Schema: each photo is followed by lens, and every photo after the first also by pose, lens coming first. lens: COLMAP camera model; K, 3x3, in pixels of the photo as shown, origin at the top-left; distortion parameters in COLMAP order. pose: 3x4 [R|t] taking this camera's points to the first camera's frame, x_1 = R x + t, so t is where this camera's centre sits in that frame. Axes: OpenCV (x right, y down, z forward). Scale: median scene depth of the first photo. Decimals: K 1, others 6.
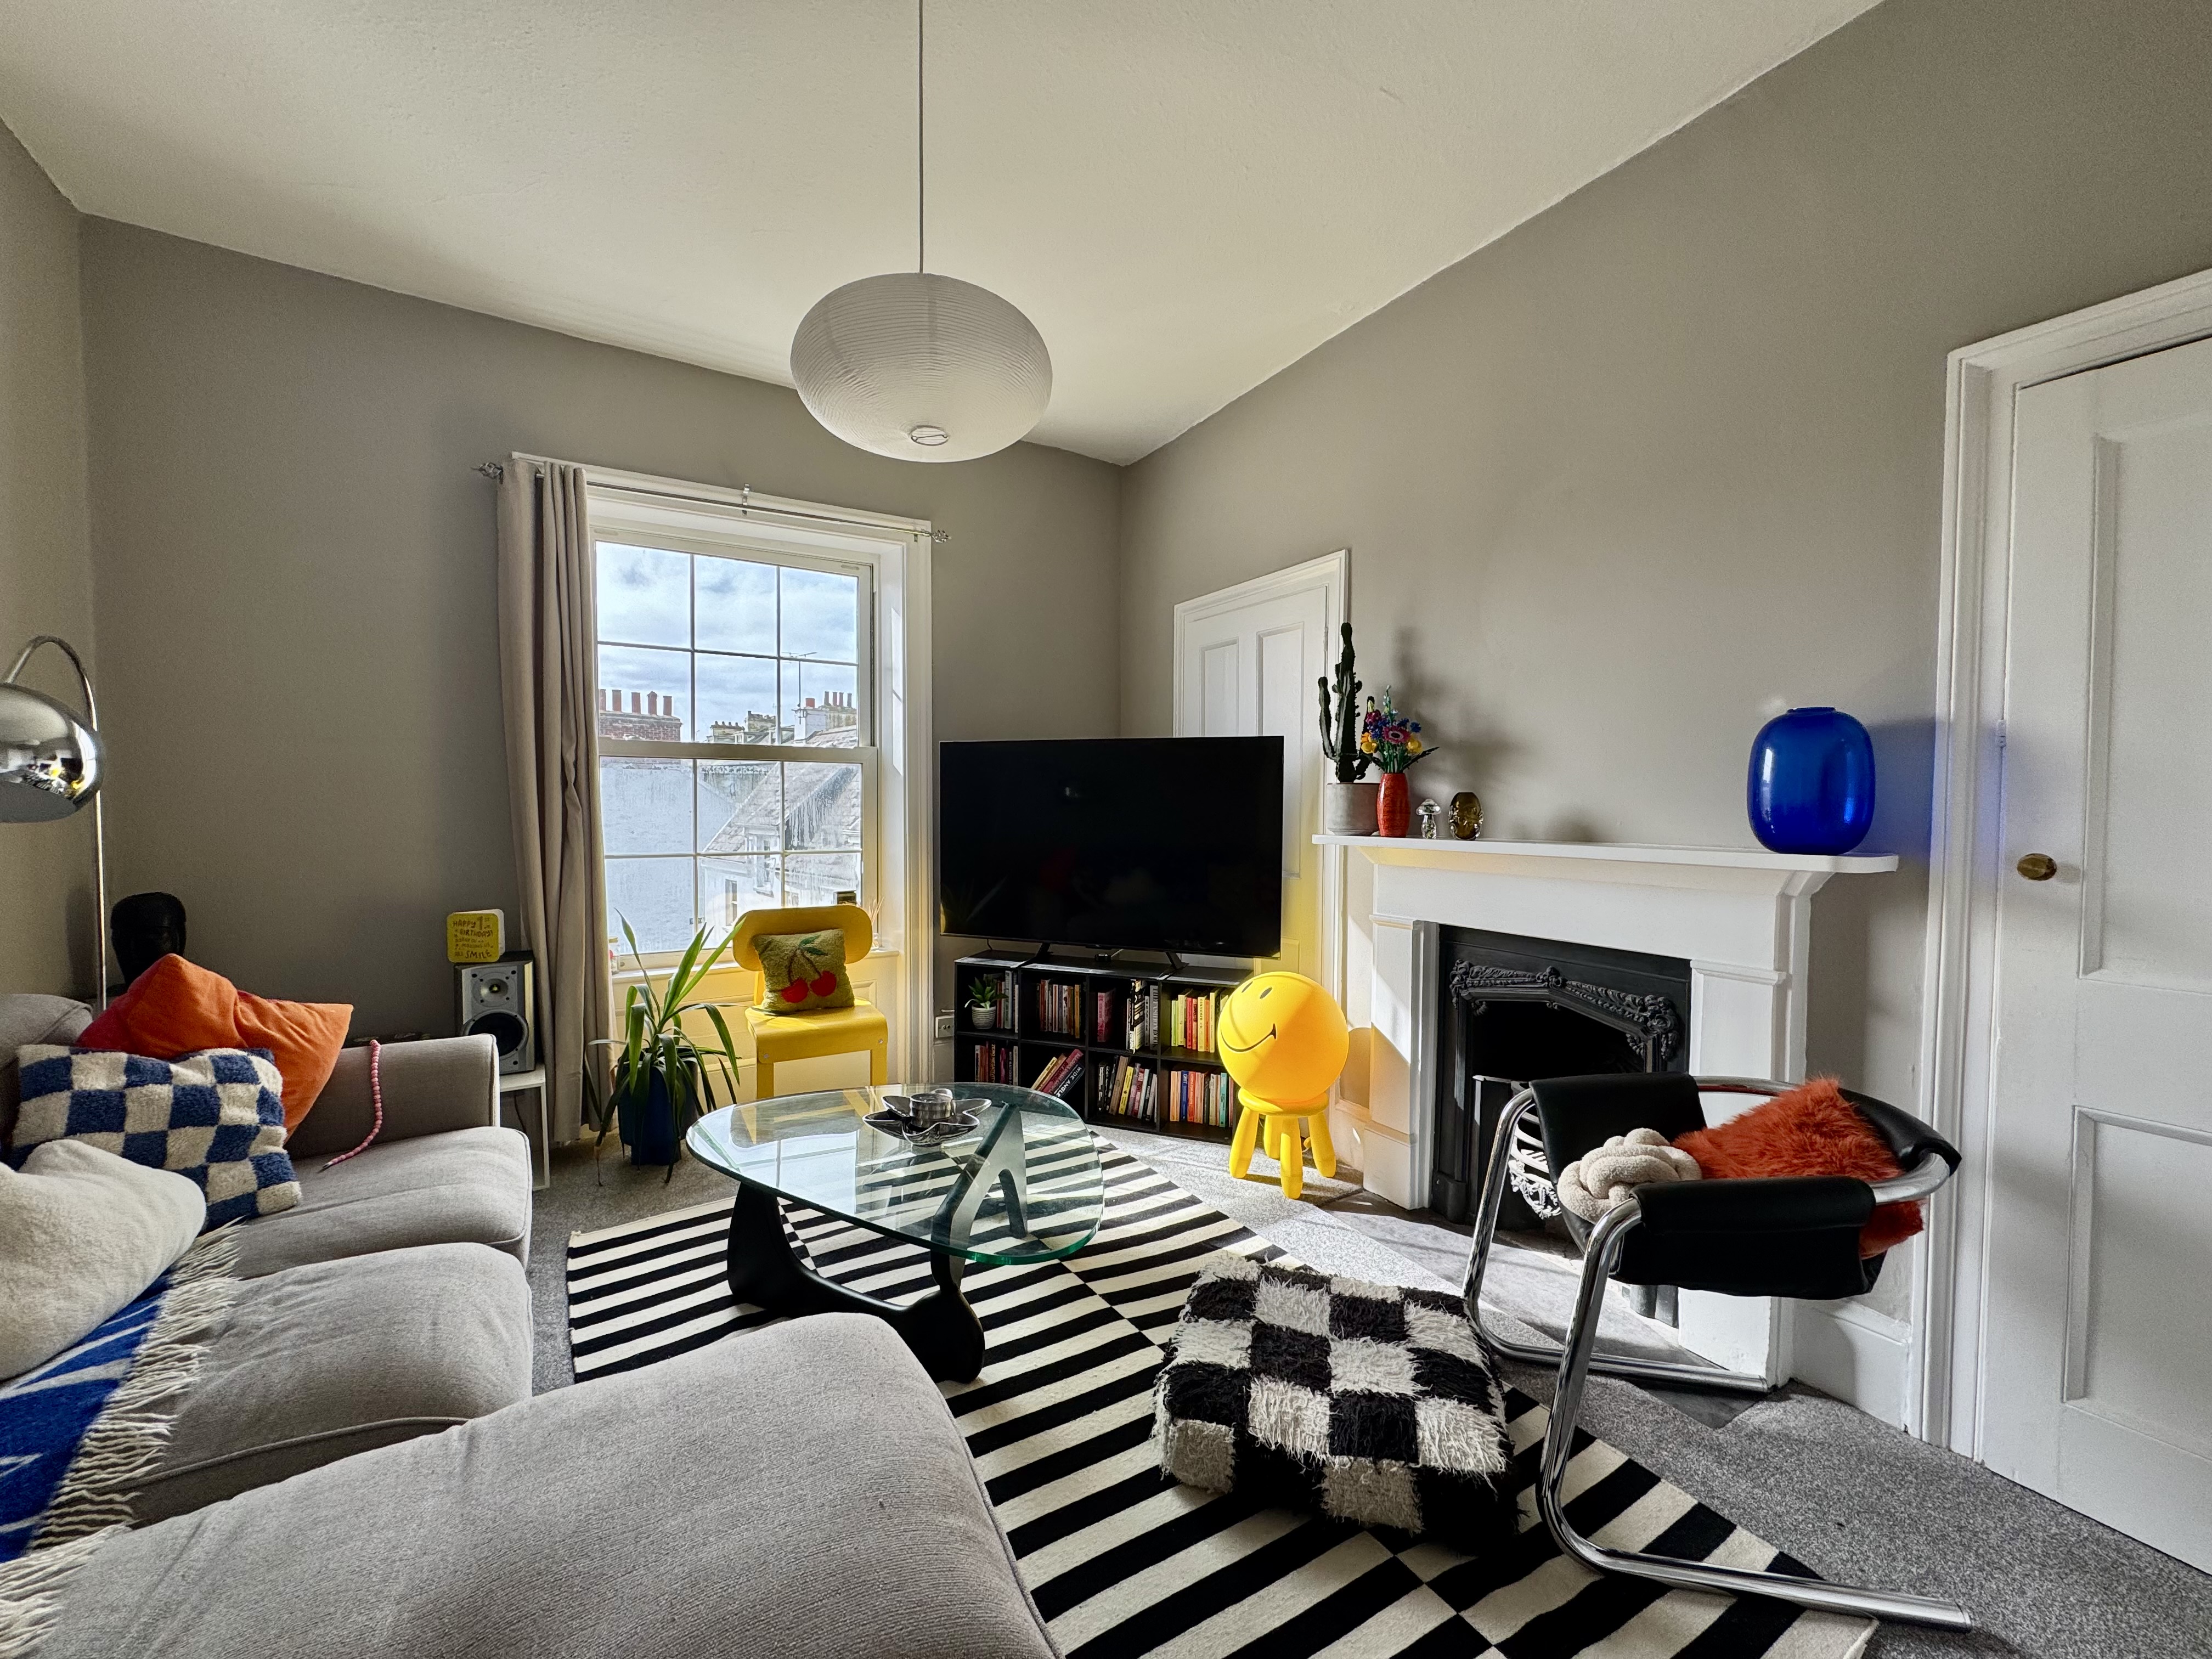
lens RADIAL K [[873.0, 0, 1106.0], [0, 873.0, 829.5], [0, 0, 1]] dist [-0.002331, 0.000045]
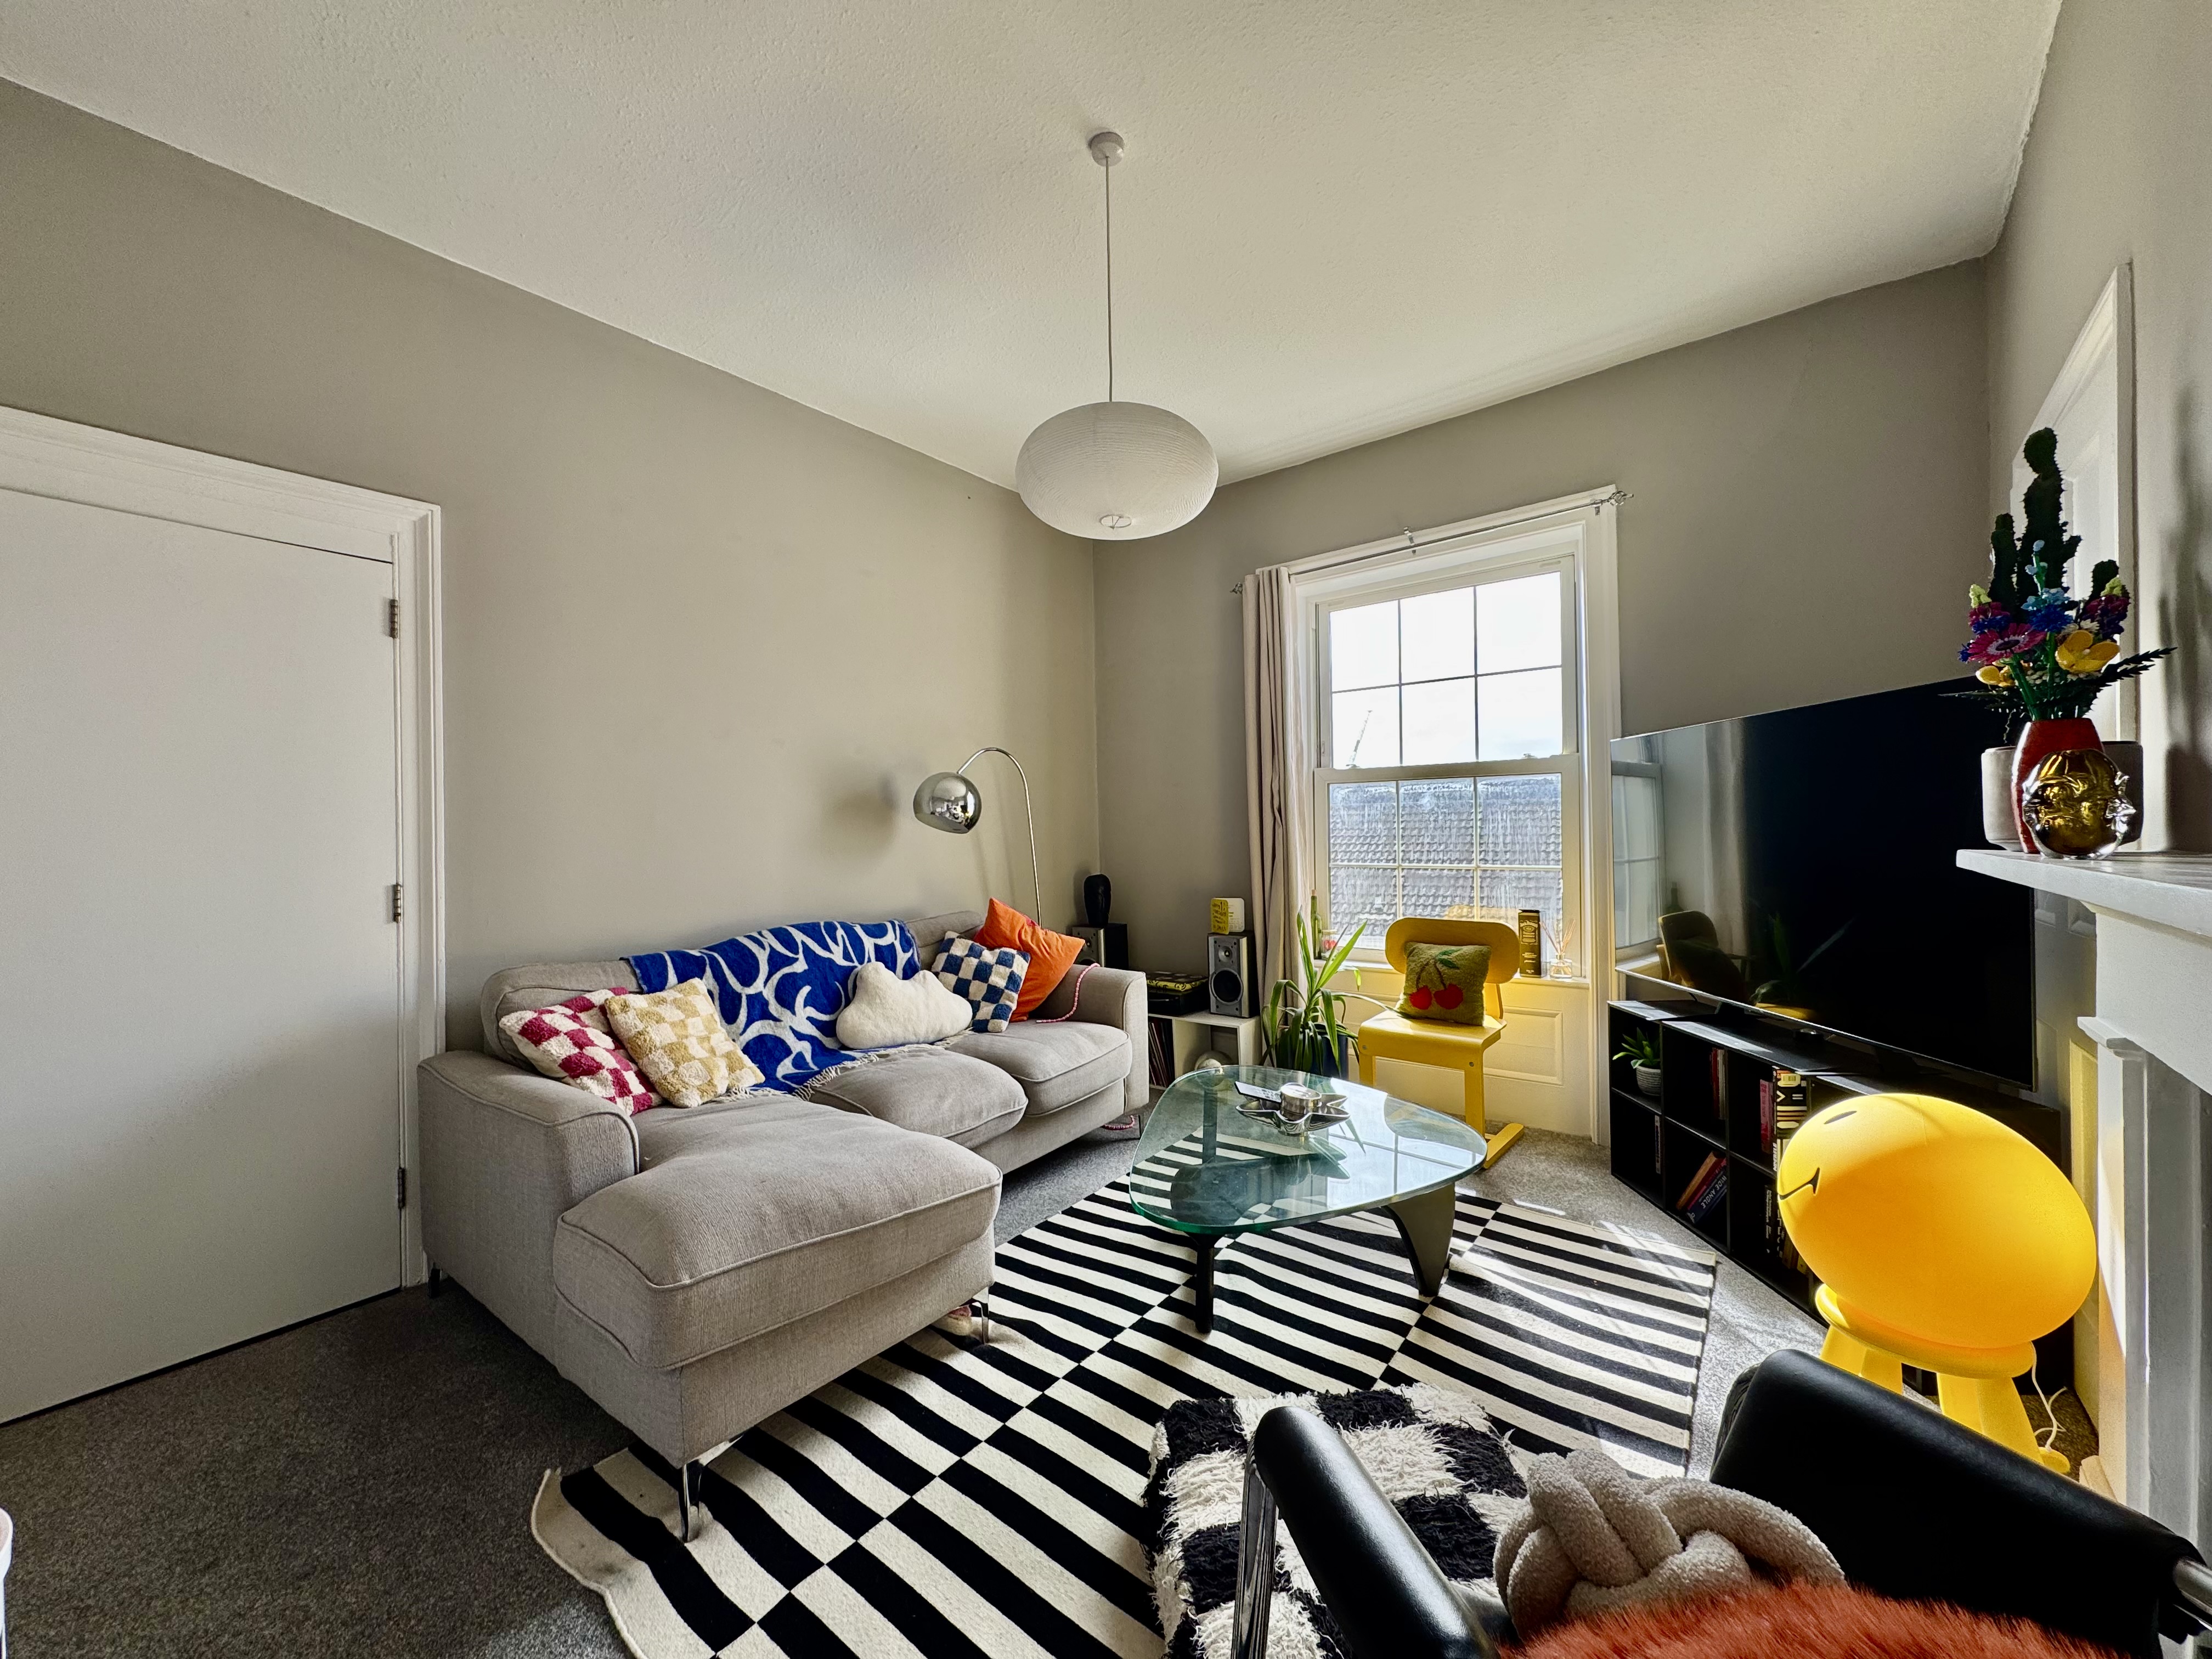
lens RADIAL K [[873.0, 0, 1106.0], [0, 873.0, 829.5], [0, 0, 1]] dist [-0.002331, 0.000045]
pose [[0.339061, -0.013570, -0.940666, 0.560976], [-0.014482, 0.999702, -0.019641, 0.011720], [0.940653, 0.020282, 0.338764, 0.326967]]
